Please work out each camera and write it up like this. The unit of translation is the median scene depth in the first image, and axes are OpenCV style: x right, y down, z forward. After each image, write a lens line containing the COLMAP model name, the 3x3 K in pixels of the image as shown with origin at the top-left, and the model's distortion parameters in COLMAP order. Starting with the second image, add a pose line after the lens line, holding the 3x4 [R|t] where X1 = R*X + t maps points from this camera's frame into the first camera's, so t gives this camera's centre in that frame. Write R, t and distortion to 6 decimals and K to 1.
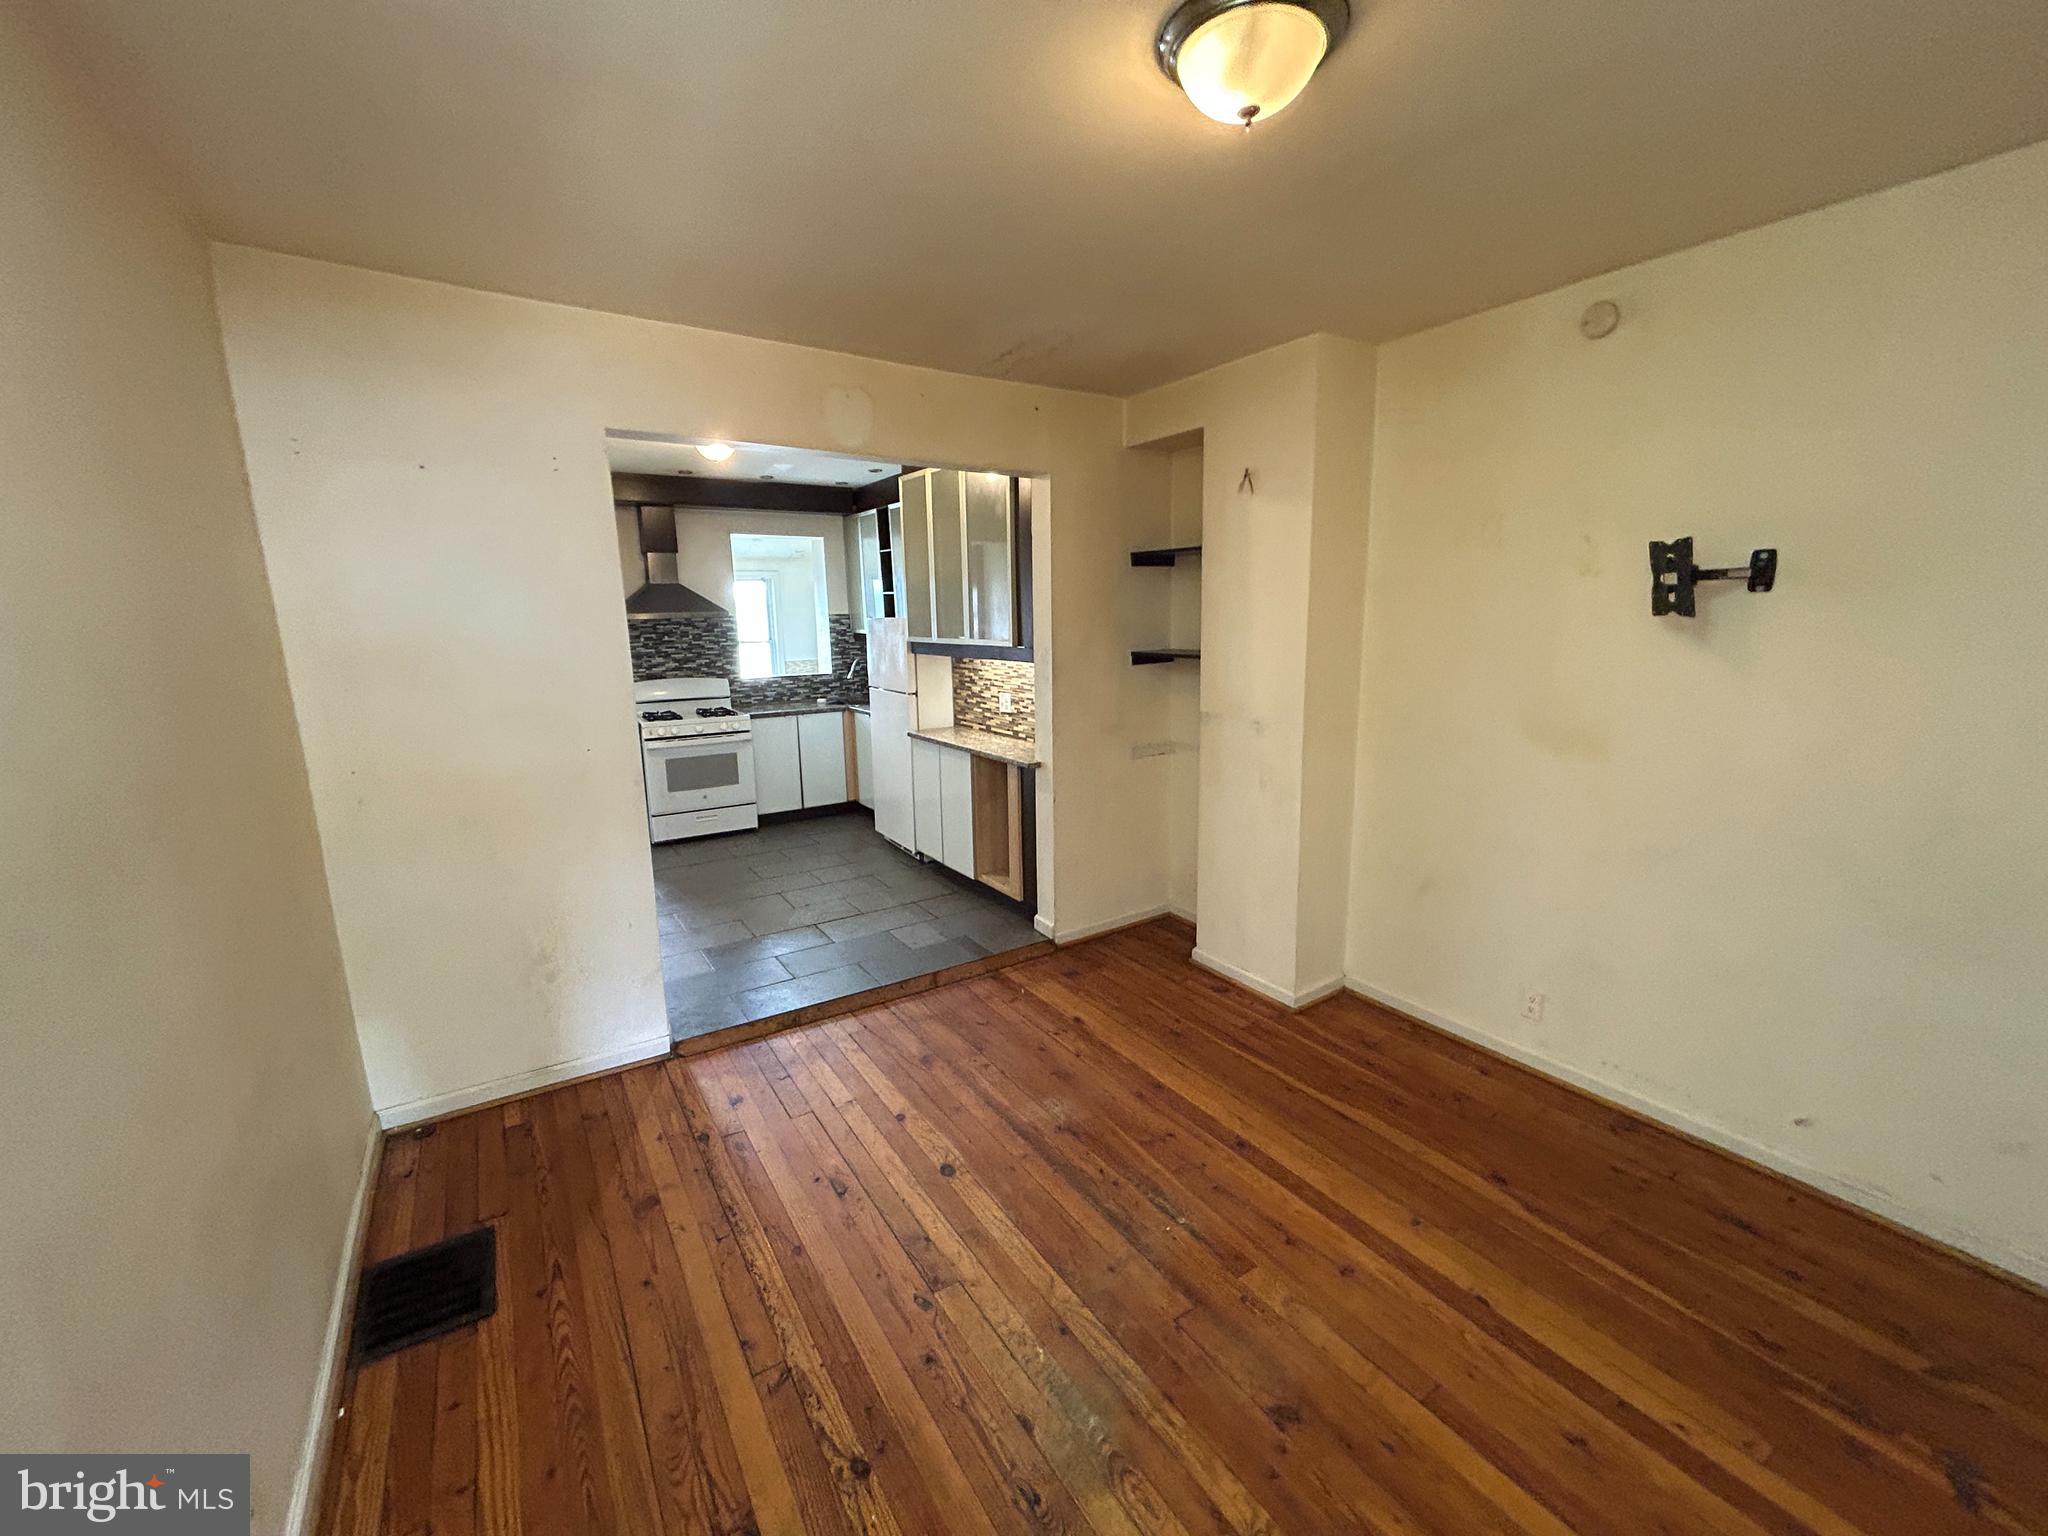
lens RADIAL K [[820.7, 0, 1027.9], [0, 820.7, 775.4], [0, 0, 1]] dist [0.002571, -0.000159]
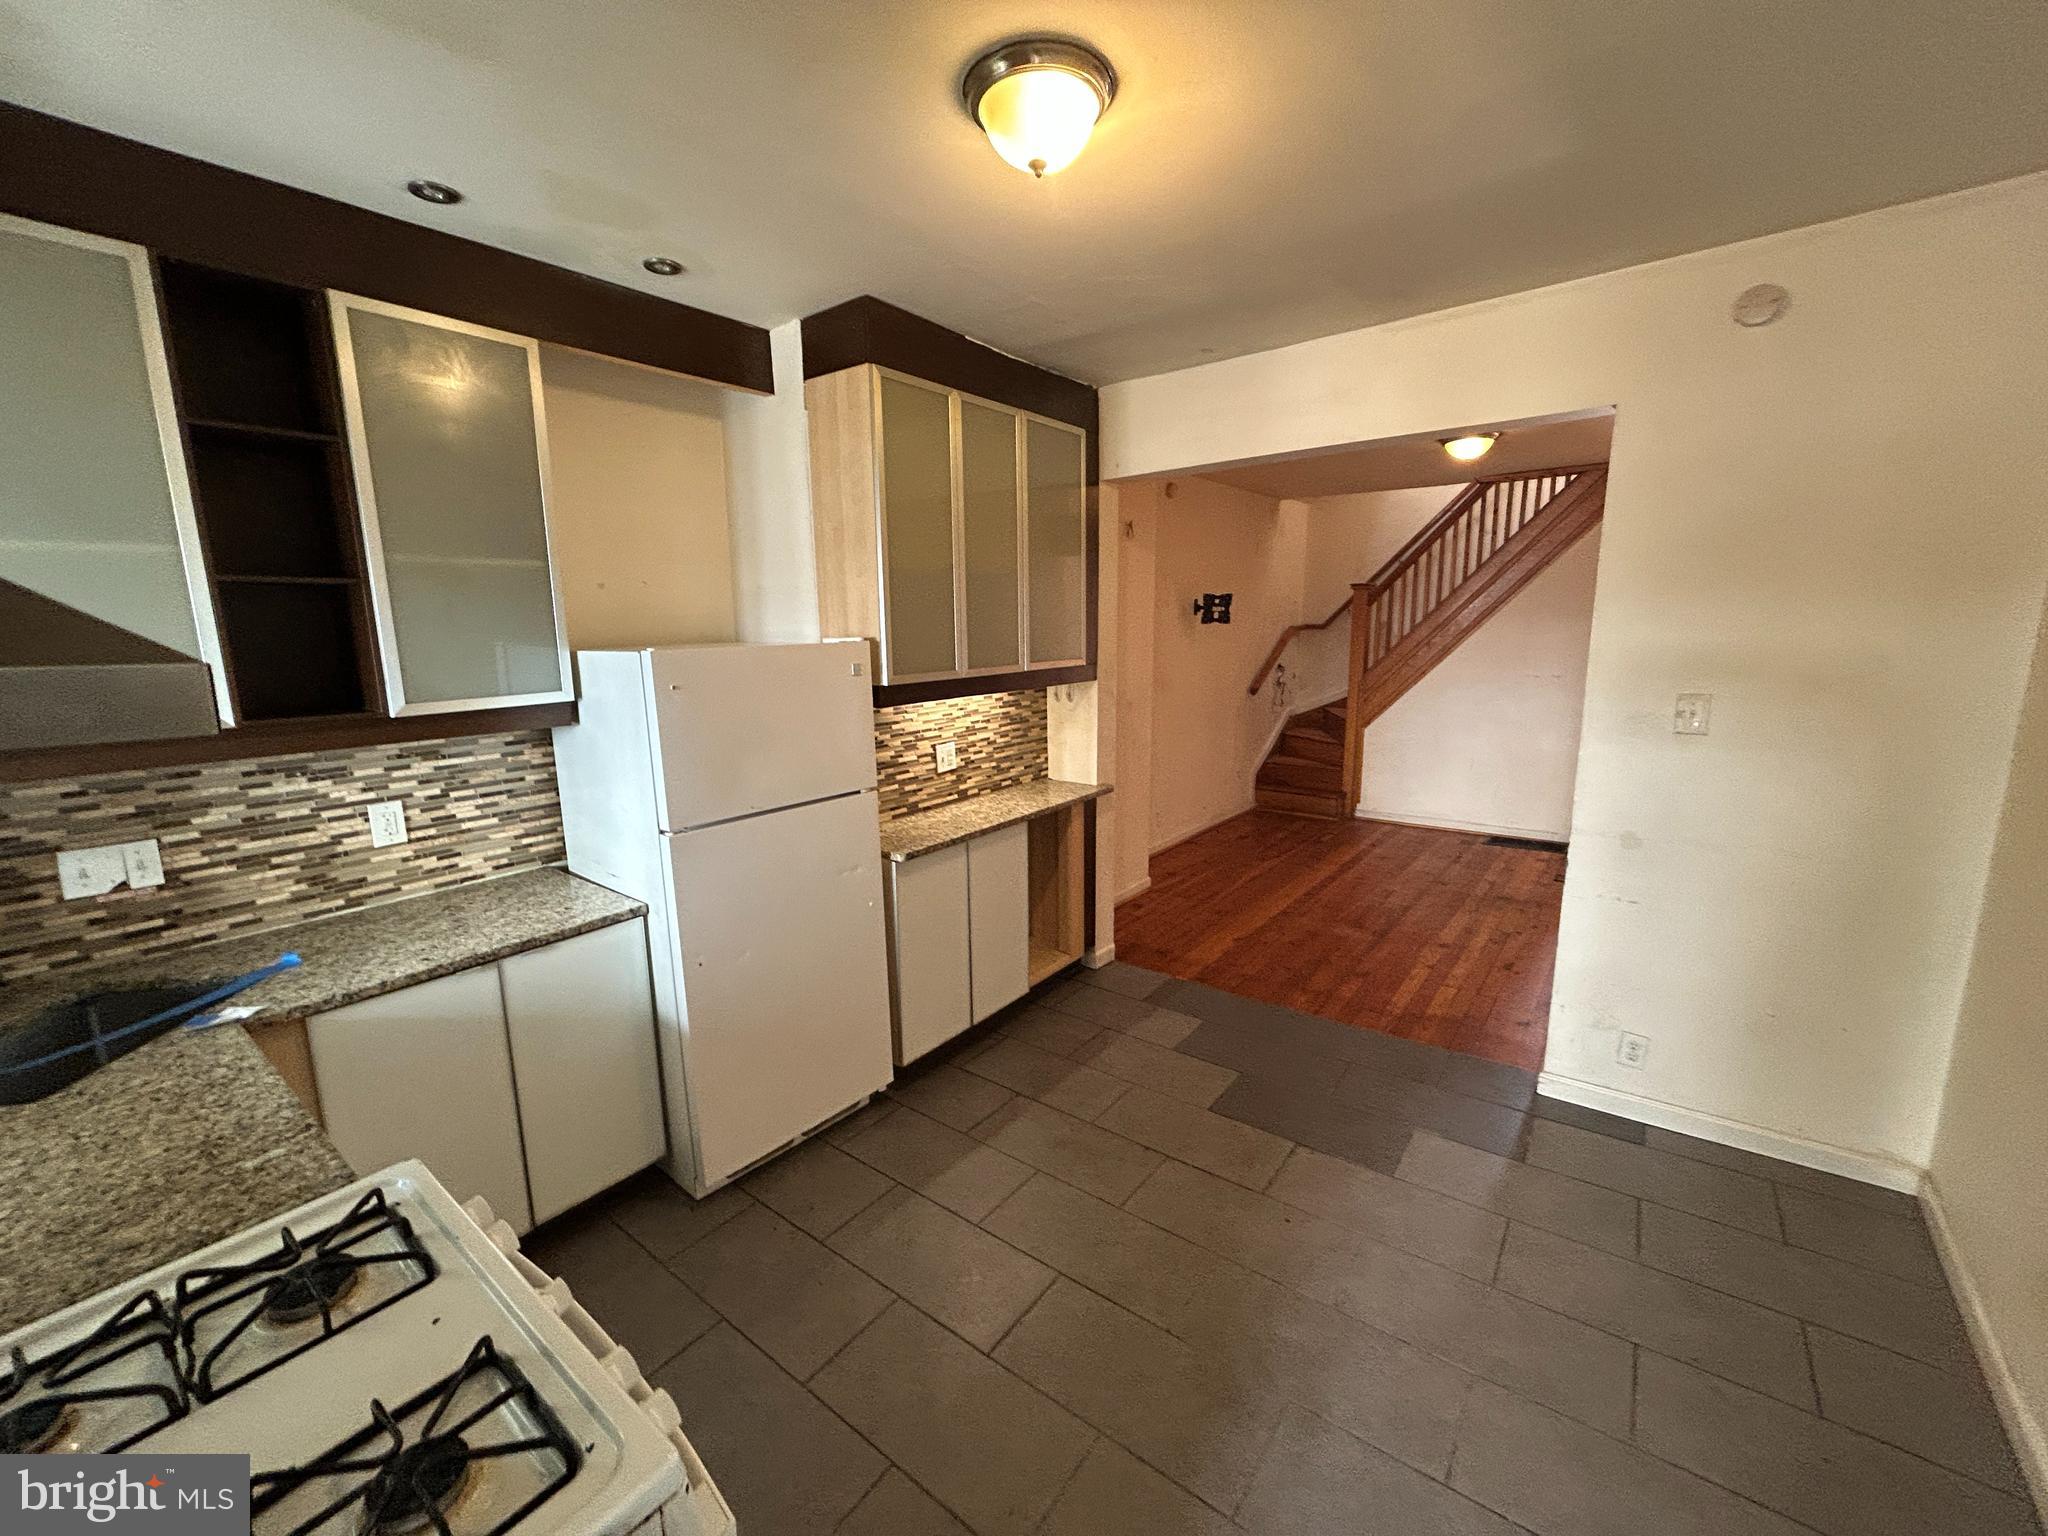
lens RADIAL K [[820.7, 0, 1025.4], [0, 820.7, 759.4], [0, 0, 1]] dist [0.002571, -0.000159]
pose [[-0.320014, -0.139332, 0.937111, -0.720013], [0.215205, 0.952580, 0.215122, -0.227498], [-0.922647, 0.270513, -0.274854, 1.152896]]
